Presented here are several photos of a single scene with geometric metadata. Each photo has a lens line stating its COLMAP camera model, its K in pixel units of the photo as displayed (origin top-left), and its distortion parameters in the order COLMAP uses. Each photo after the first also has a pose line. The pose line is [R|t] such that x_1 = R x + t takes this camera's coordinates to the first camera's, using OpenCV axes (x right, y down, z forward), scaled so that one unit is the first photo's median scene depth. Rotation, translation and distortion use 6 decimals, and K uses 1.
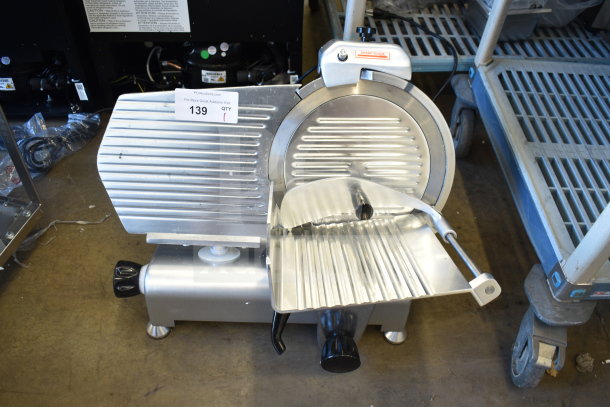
lens RADIAL K [[544.8, 0, 305.9], [0, 544.8, 201.1], [0, 0, 1]] dist [-0.089107, -0.001328]
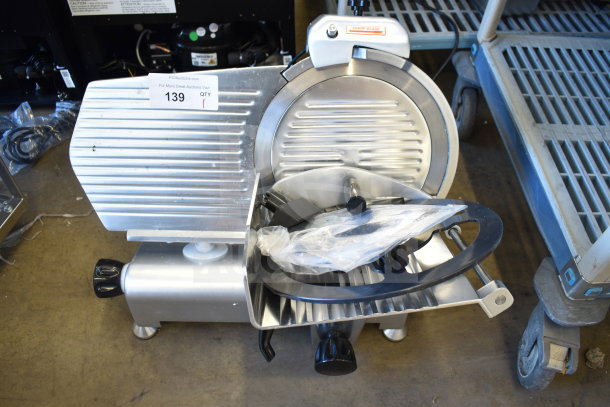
lens RADIAL K [[504.6, 0, 305.0], [0, 504.6, 203.5], [0, 0, 1]] dist [-0.093951, 0.006829]
pose [[0.999693, -0.016159, -0.018804, 0.030329], [0.017208, 0.998222, 0.057068, -0.030364], [0.017848, -0.057374, 0.998193, 0.144538]]
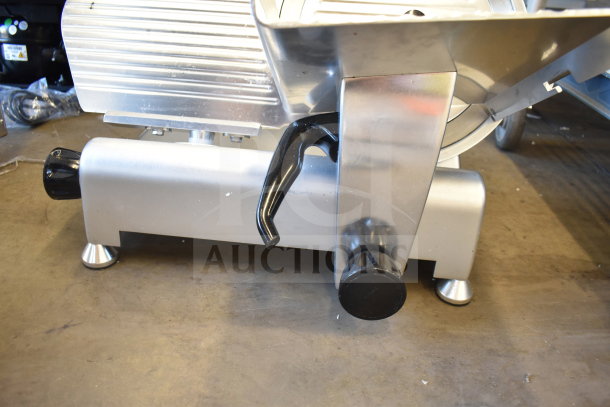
lens RADIAL K [[470.1, 0, 305.0], [0, 470.1, 203.5], [0, 0, 1]] dist [-0.096333, 0.007566]
pose [[0.996960, 0.046265, -0.062695, 0.018035], [-0.063876, 0.946075, -0.317588, 0.353808], [0.044621, 0.320627, 0.946154, 0.458213]]
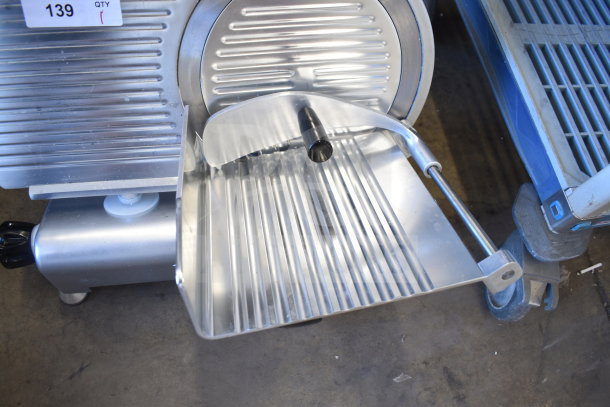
lens RADIAL K [[470.1, 0, 305.0], [0, 470.1, 203.5], [0, 0, 1]] dist [-0.096333, 0.007566]
pose [[0.991043, -0.090606, 0.098107, 0.019490], [0.056468, 0.950036, 0.306989, -0.088469], [-0.121020, -0.298699, 0.946643, 0.351156]]
